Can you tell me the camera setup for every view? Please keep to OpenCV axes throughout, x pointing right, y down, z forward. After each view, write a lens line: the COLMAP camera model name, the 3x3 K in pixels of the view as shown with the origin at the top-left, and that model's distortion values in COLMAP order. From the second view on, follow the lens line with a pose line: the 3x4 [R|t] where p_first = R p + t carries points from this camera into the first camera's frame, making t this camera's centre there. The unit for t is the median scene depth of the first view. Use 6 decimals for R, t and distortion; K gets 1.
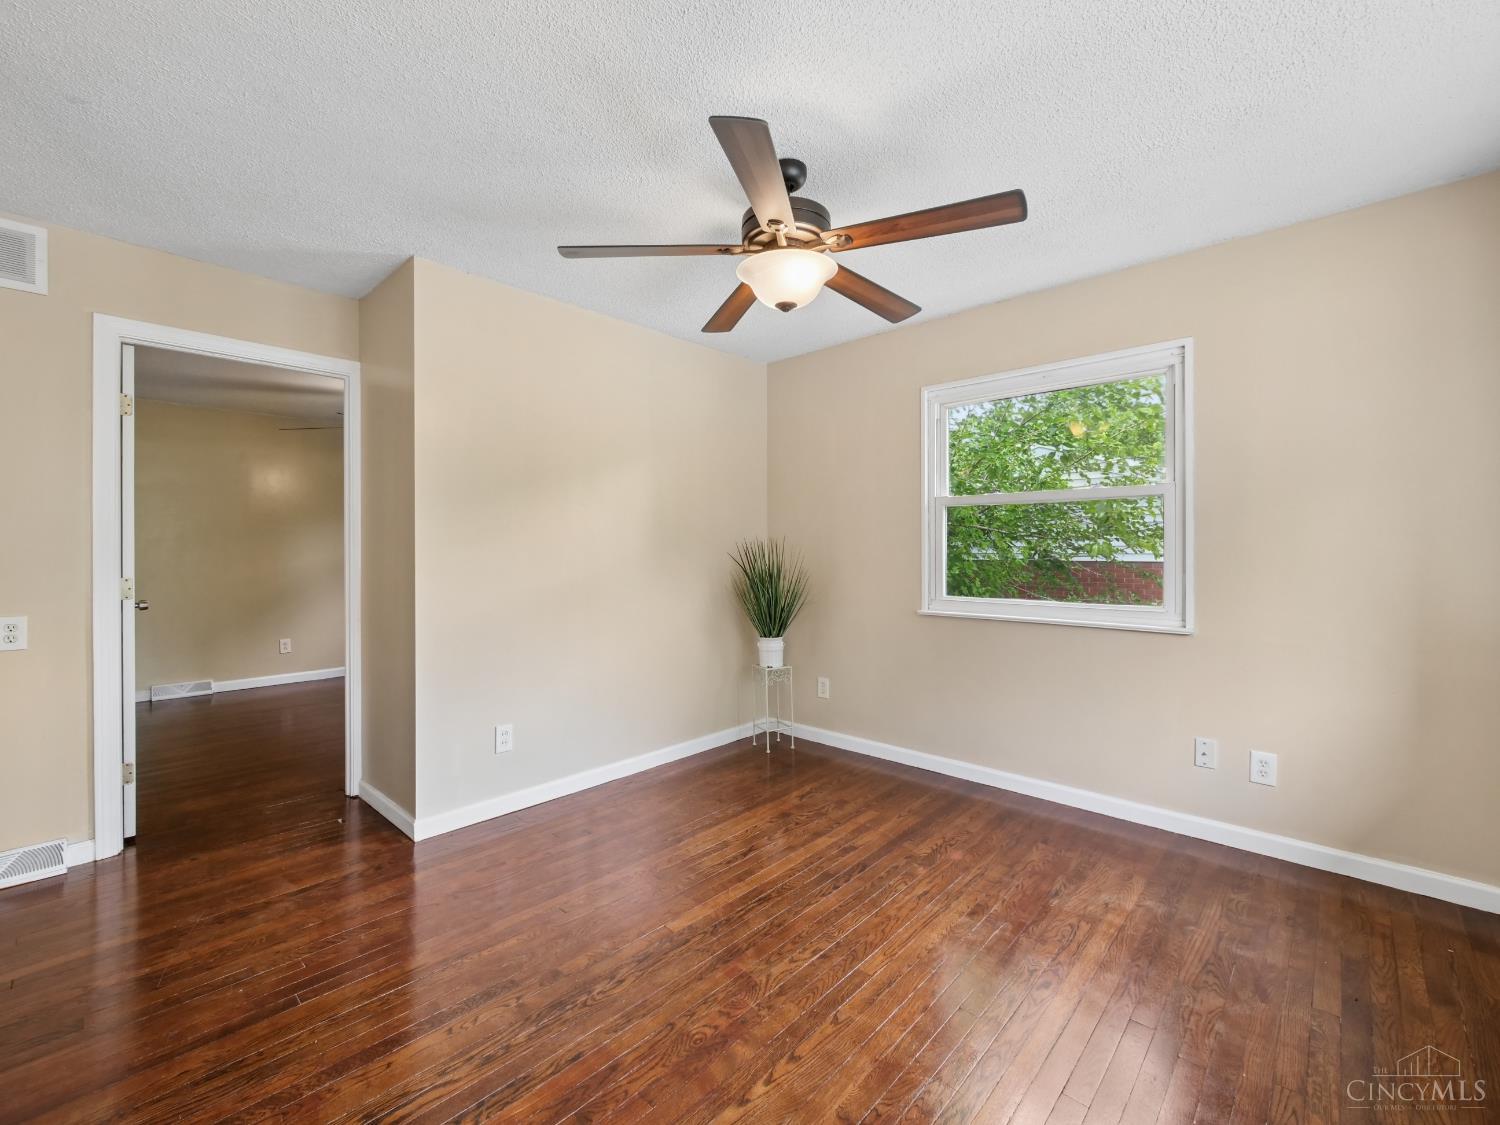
lens RADIAL K [[655.6, 0, 749.4], [0, 655.6, 537.8], [0, 0, 1]] dist [-0.004195, 0.000421]
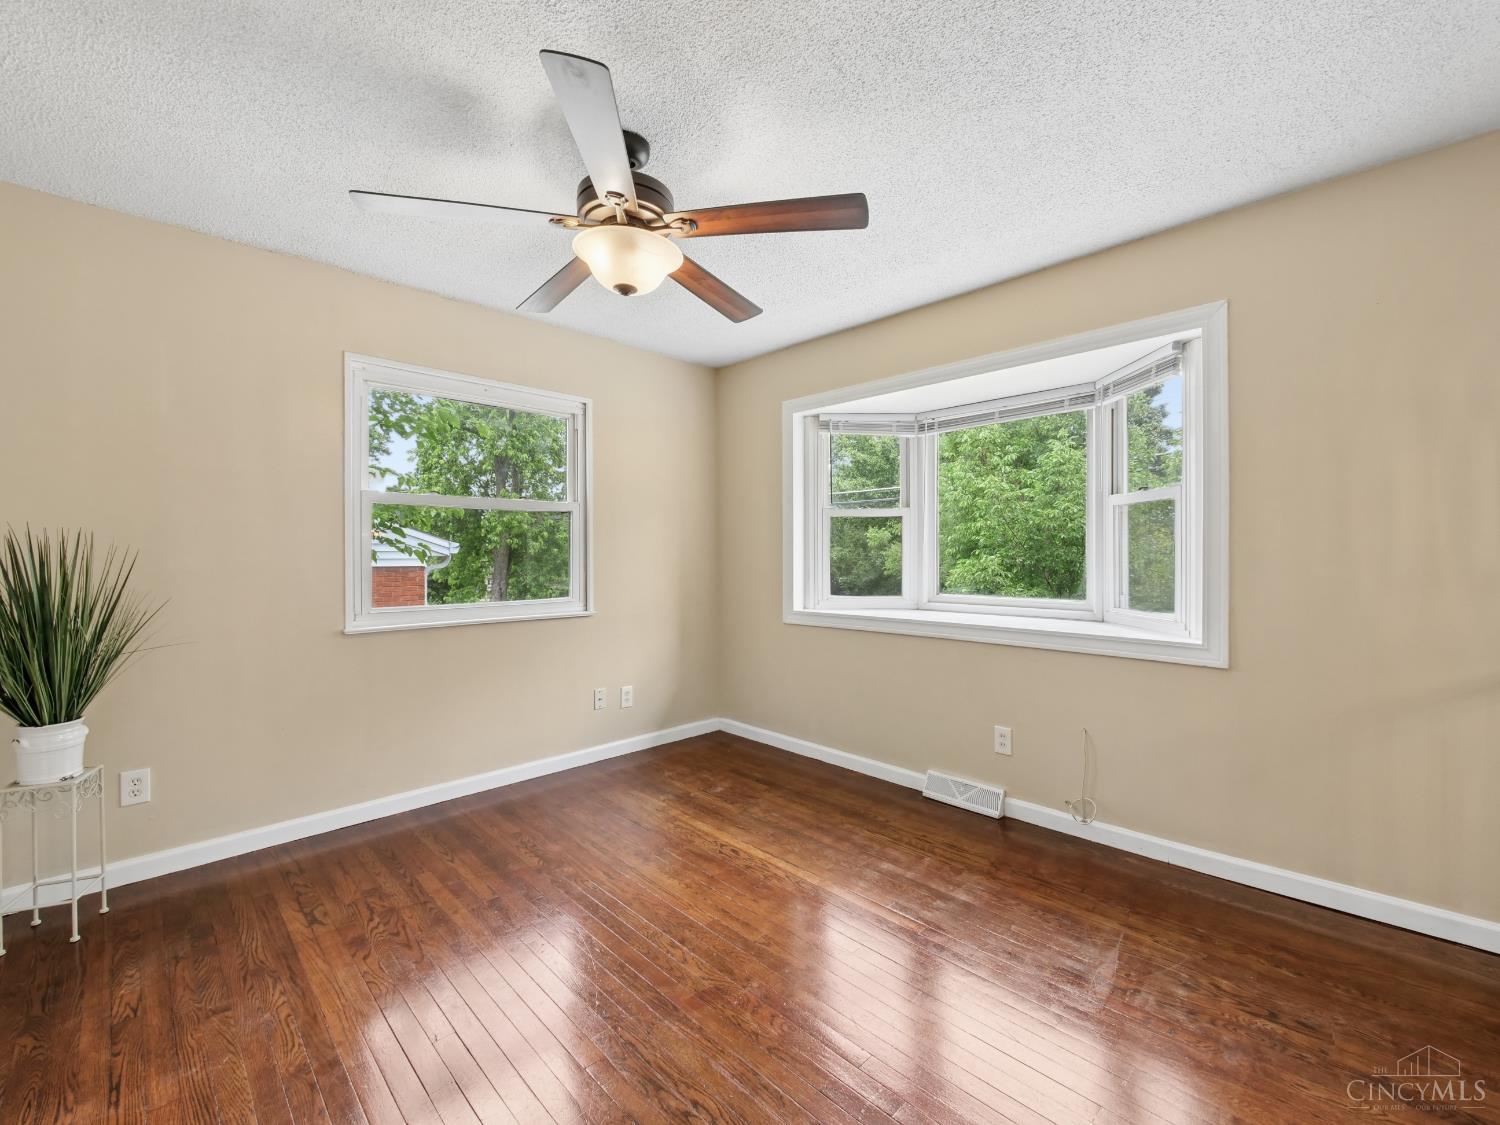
lens RADIAL K [[633.1, 0, 759.1], [0, 633.1, 545.7], [0, 0, 1]] dist [0.000519, -0.000404]
pose [[0.034280, 0.012352, 0.999336, -0.648095], [-0.012869, 0.999846, -0.011916, 0.012698], [-0.999329, -0.012452, 0.034433, 0.611664]]
